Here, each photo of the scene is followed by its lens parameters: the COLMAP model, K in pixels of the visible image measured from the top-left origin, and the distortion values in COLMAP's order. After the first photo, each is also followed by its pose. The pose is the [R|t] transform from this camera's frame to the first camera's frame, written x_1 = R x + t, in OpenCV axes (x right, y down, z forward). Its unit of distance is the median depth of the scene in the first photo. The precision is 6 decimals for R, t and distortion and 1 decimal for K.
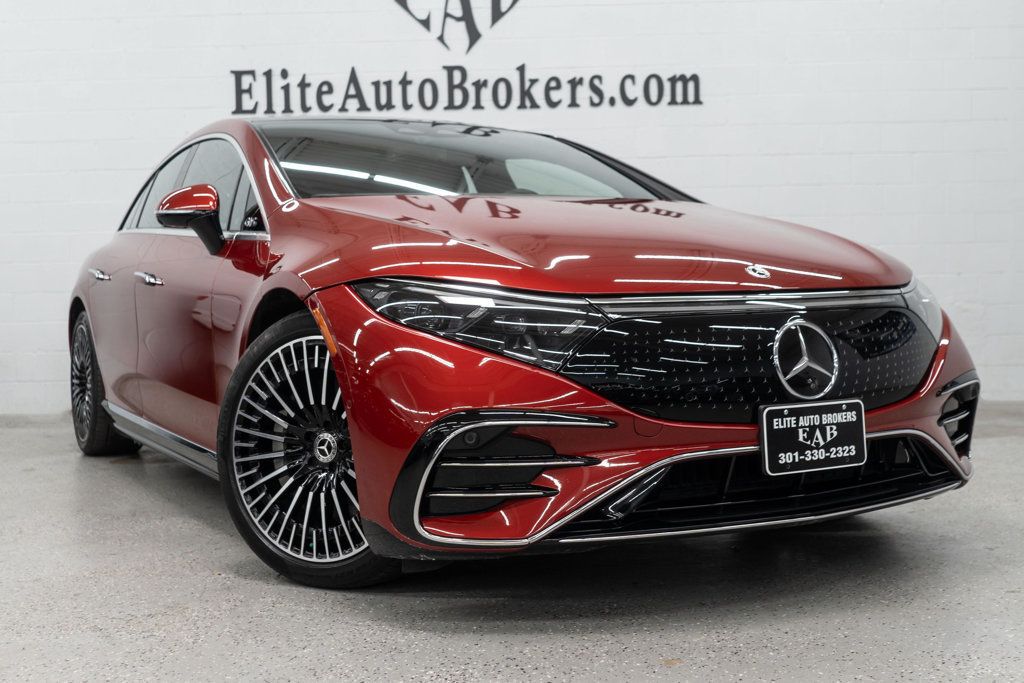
lens RADIAL K [[1211.1, 0, 512.0], [0, 1211.1, 341.5], [0, 0, 1]] dist [-0.011607, -0.009306]
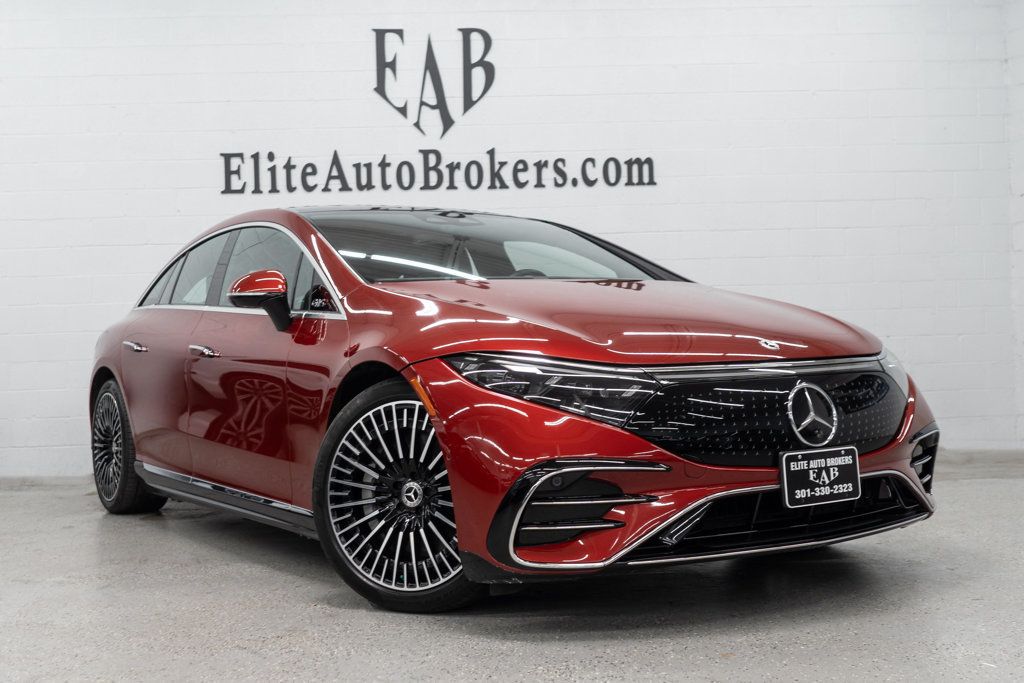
lens RADIAL K [[1211.1, 0, 512.0], [0, 1211.1, 341.5], [0, 0, 1]] dist [-0.011607, -0.009306]
pose [[0.997241, -0.009102, 0.073667, -0.133256], [0.012778, 0.998688, -0.049588, -0.002227], [-0.073119, 0.050392, 0.996049, -0.190157]]
